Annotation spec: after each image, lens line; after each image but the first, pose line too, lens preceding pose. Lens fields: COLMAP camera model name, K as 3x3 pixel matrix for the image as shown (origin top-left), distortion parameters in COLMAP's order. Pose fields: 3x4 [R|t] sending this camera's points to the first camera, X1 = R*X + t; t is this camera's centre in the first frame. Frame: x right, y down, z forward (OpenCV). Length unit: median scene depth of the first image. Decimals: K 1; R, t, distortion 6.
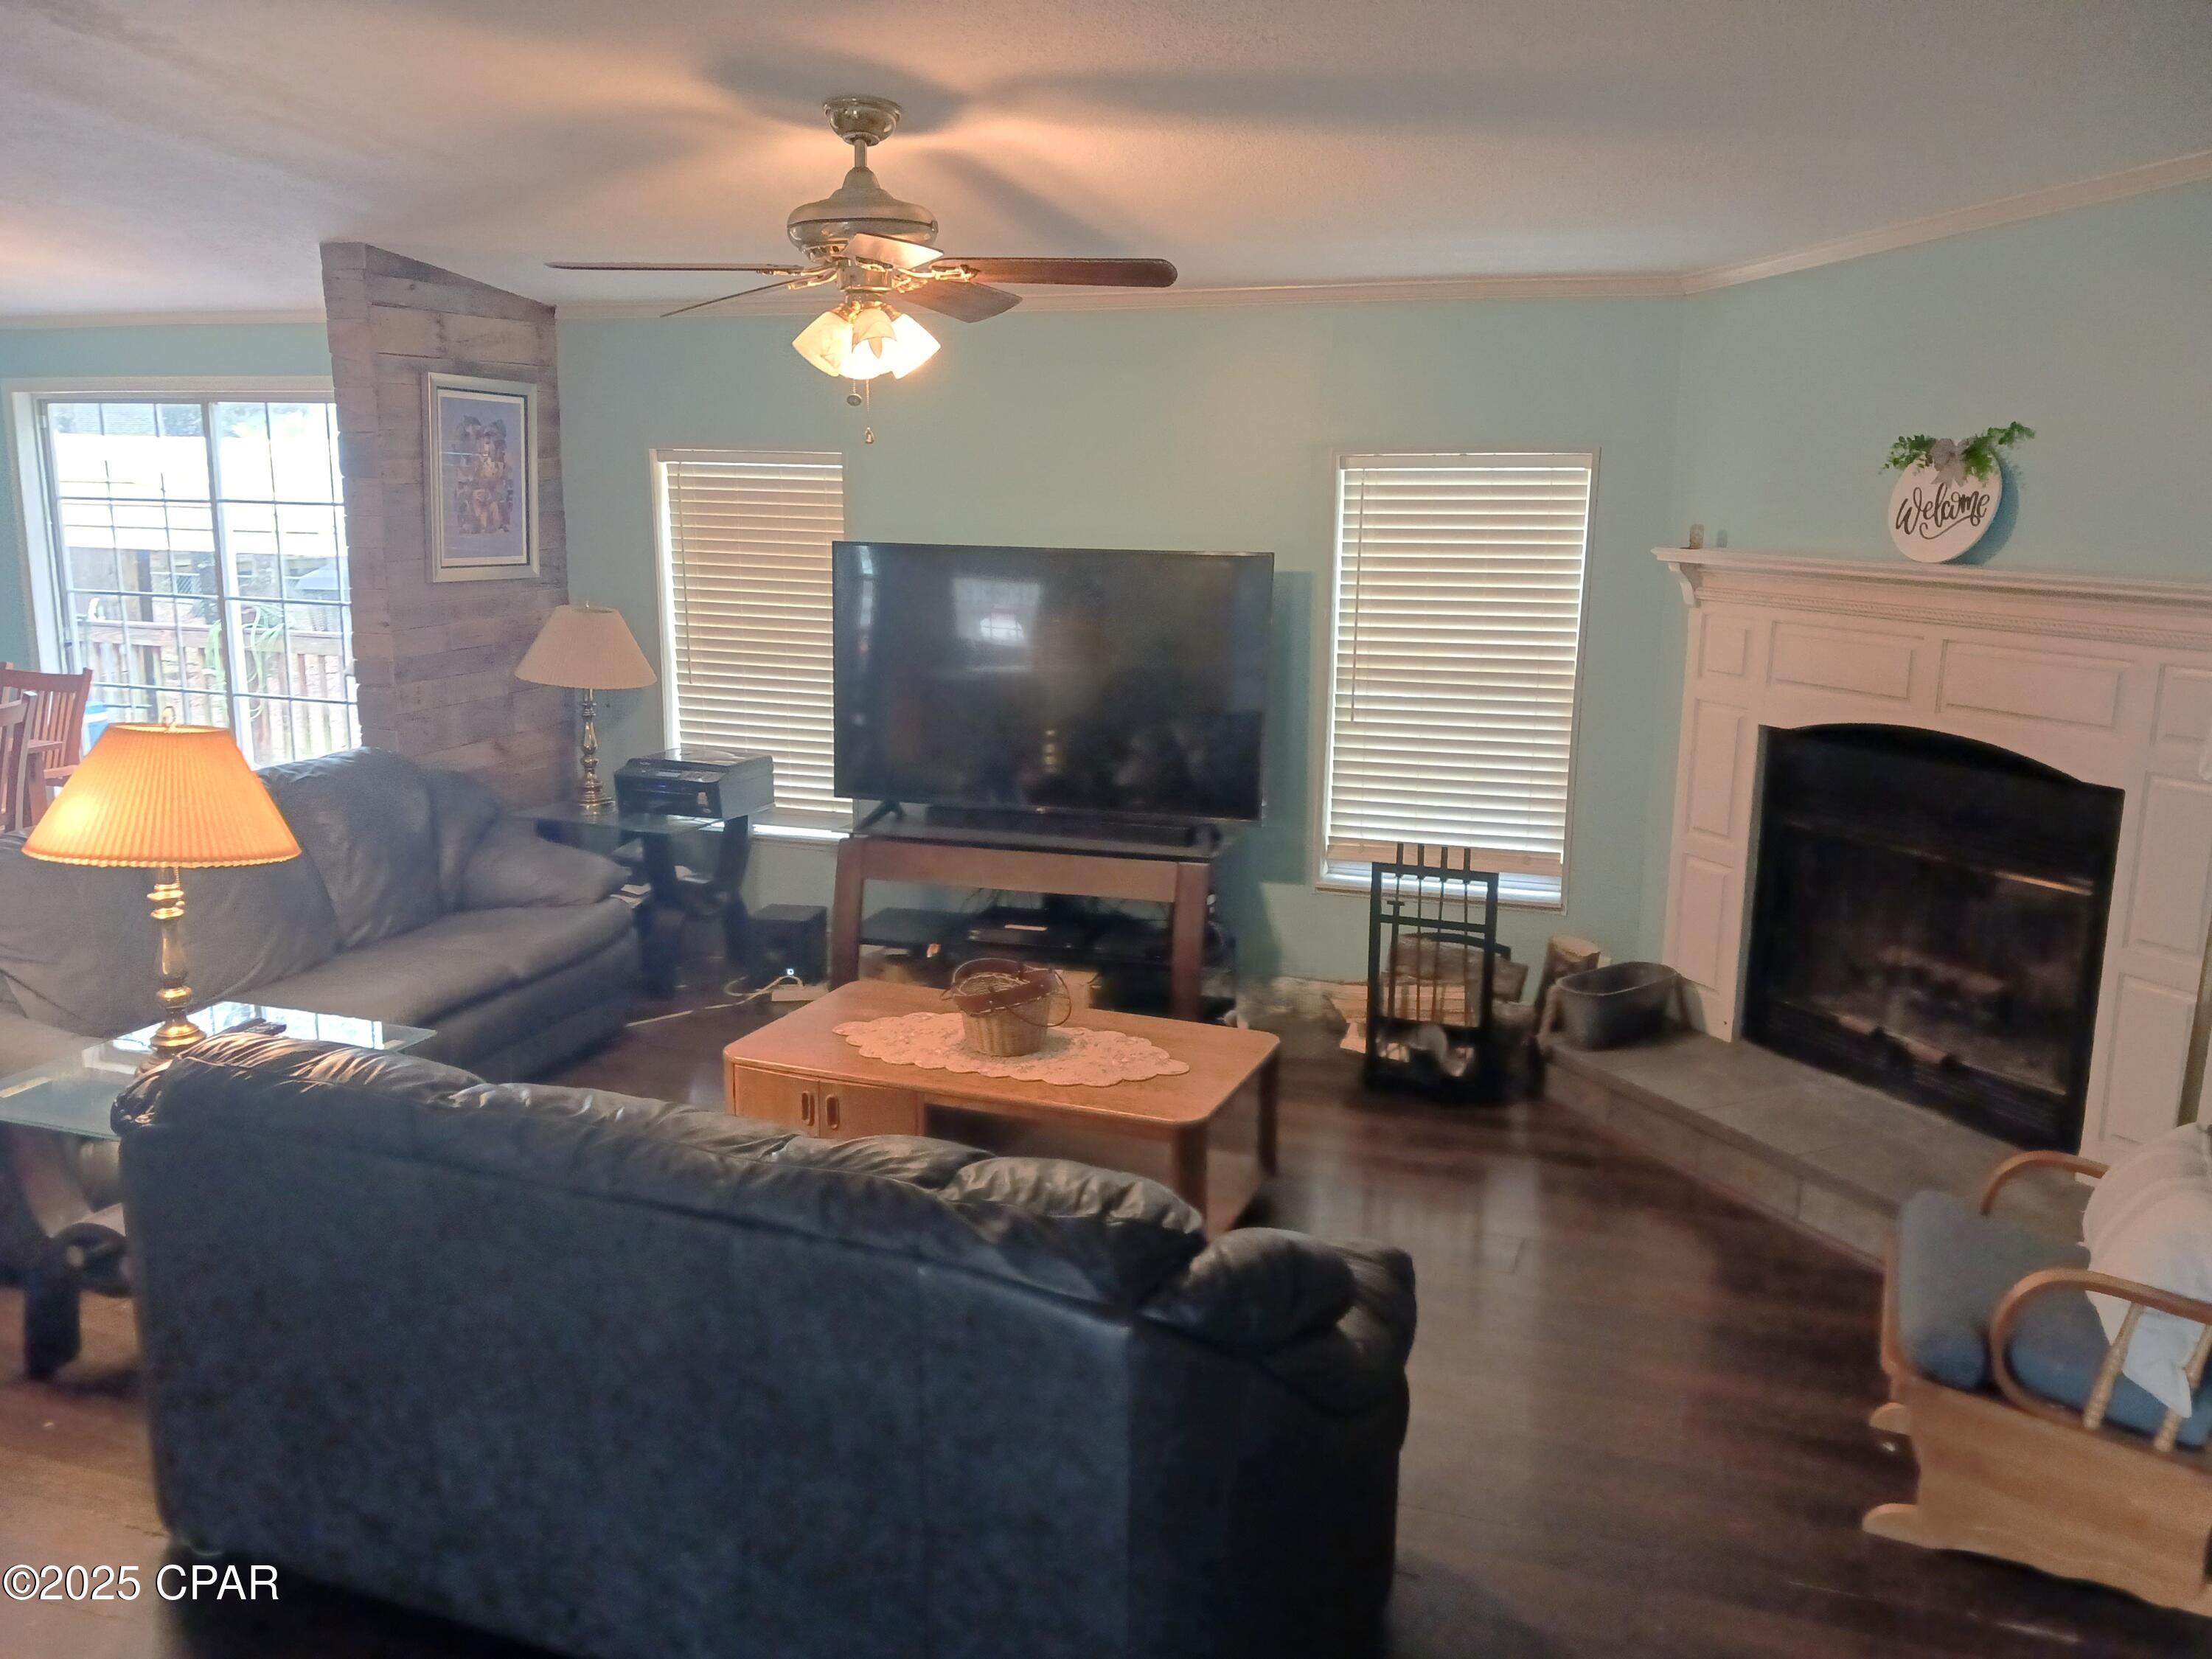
lens RADIAL K [[1714.4, 0, 1106.0], [0, 1714.4, 829.5], [0, 0, 1]] dist [-0.004185, -0.007376]
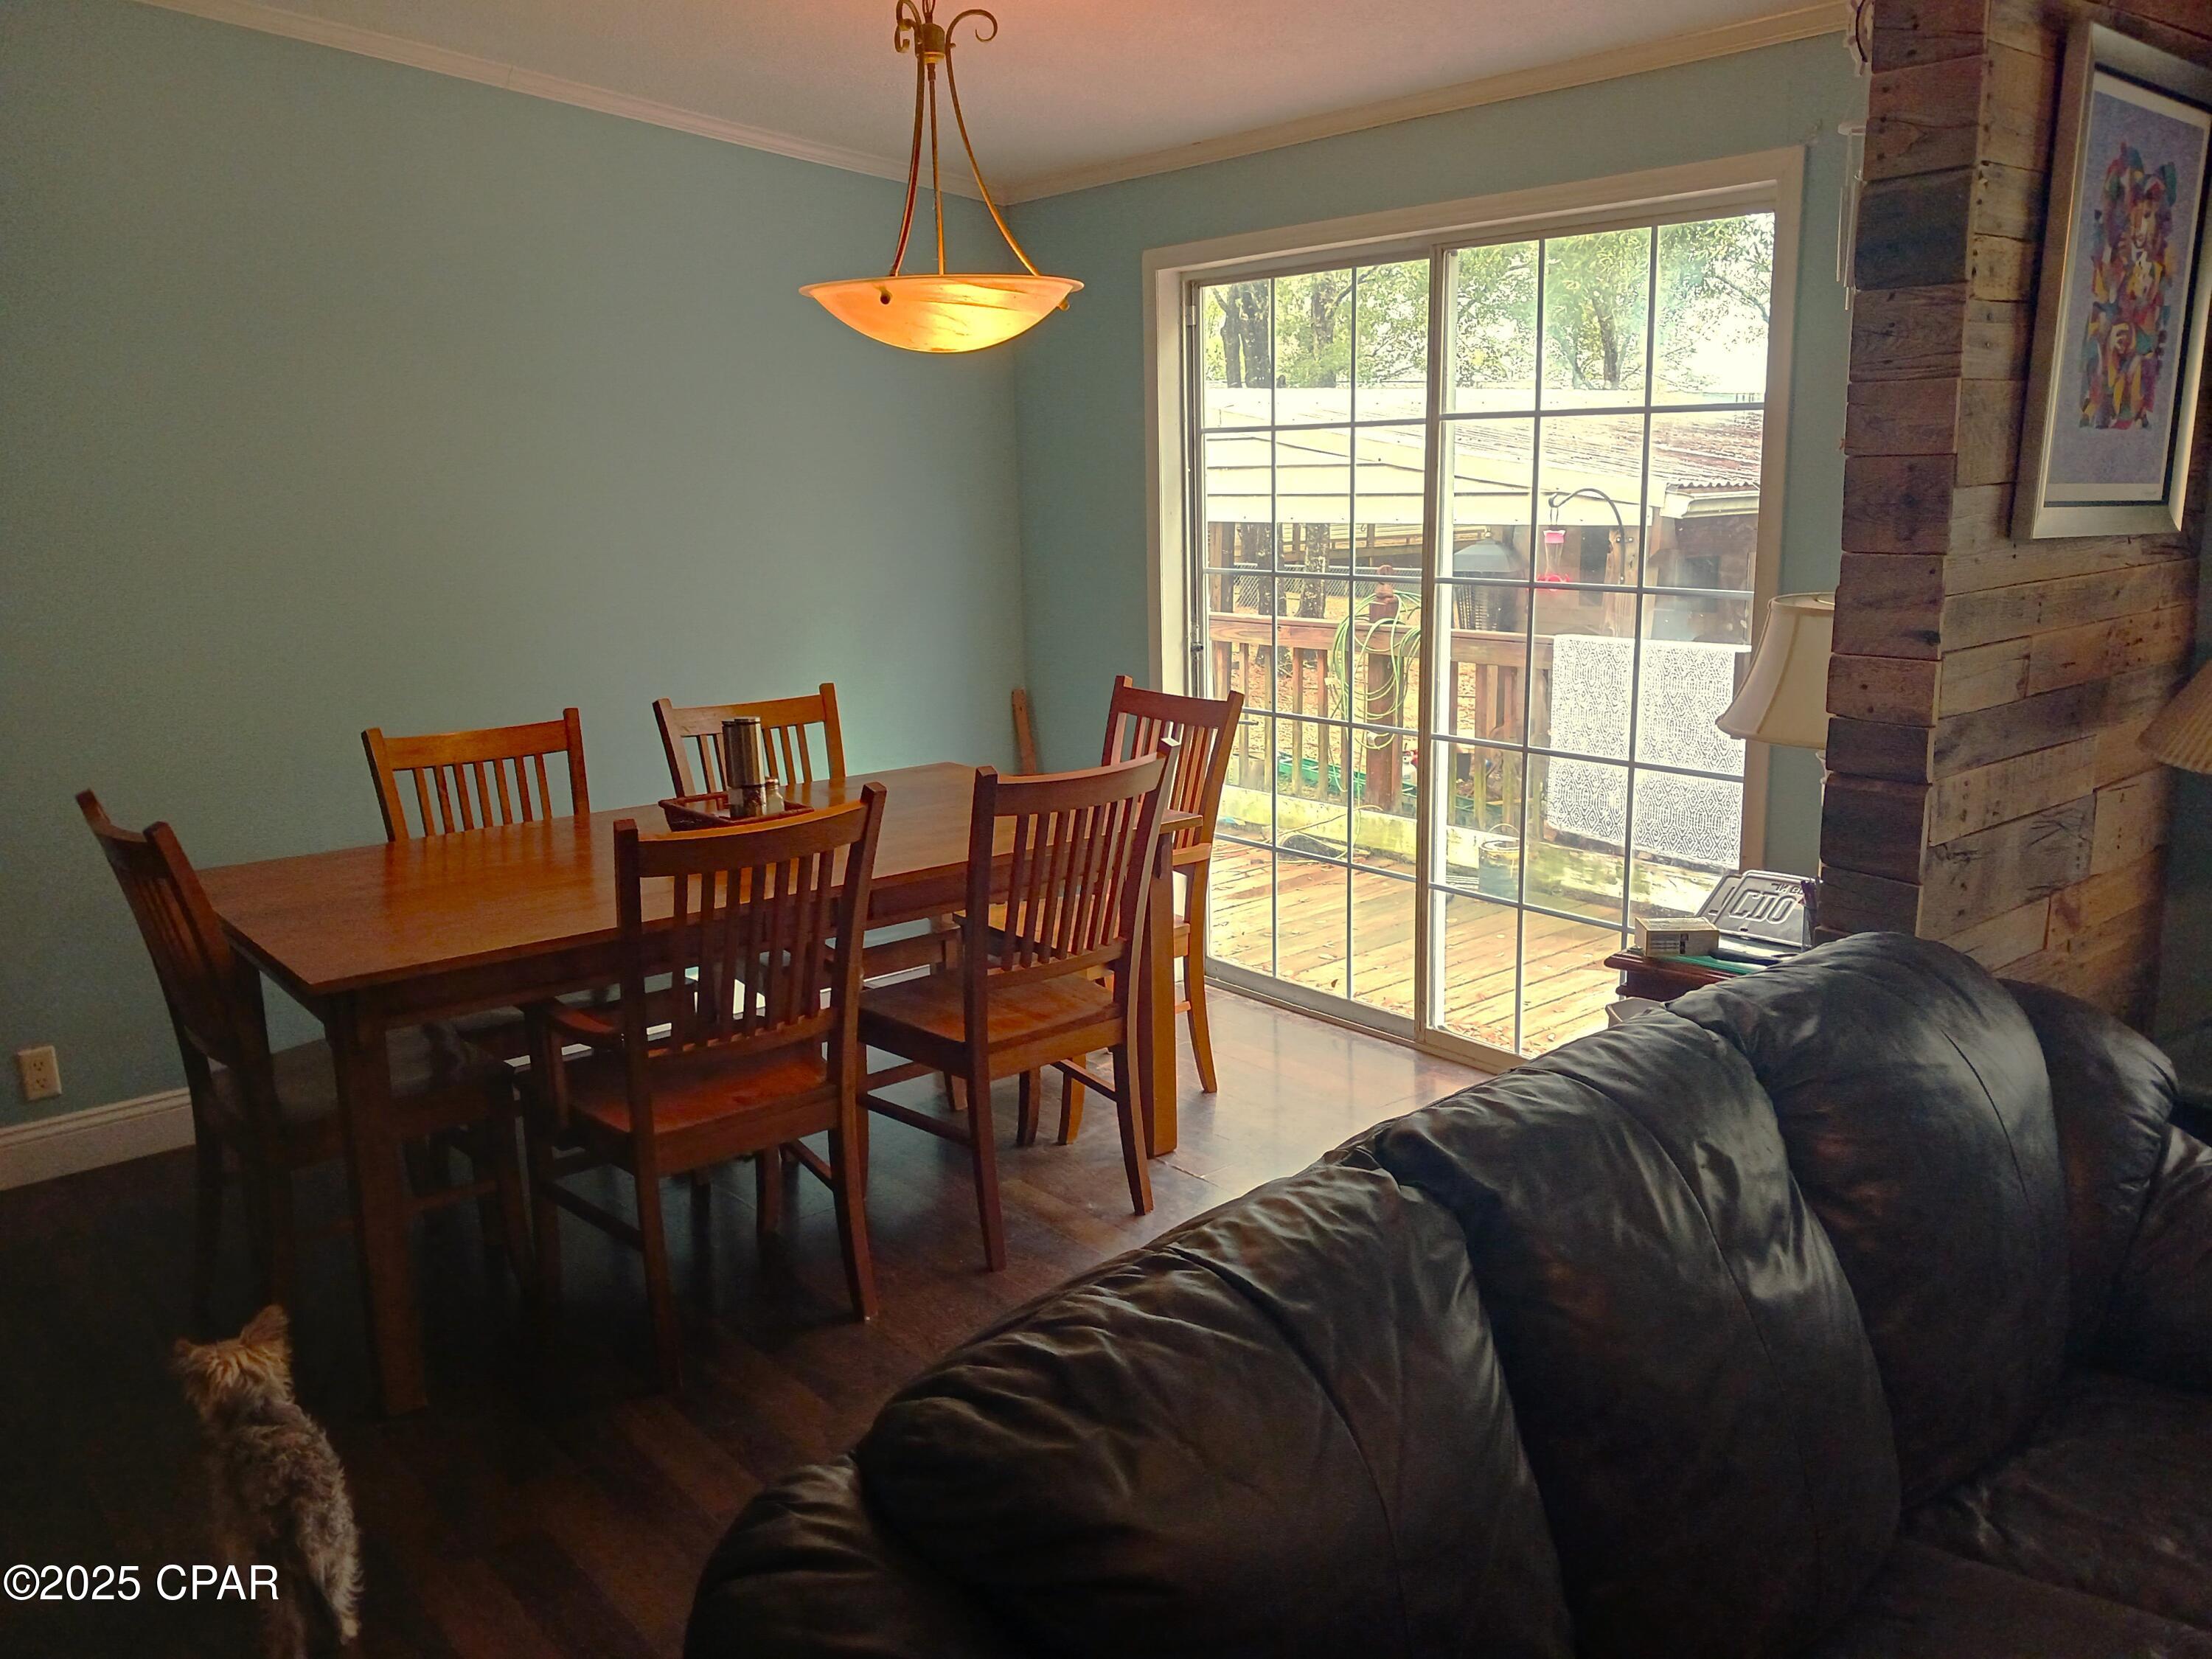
lens RADIAL K [[1690.8, 0, 1106.0], [0, 1690.8, 829.5], [0, 0, 1]] dist [0.088331, -0.001777]
pose [[0.854891, 0.083857, -0.511986, -0.339493], [-0.081857, 0.996292, 0.026500, -0.060775], [0.512310, 0.019255, 0.858585, 0.479929]]
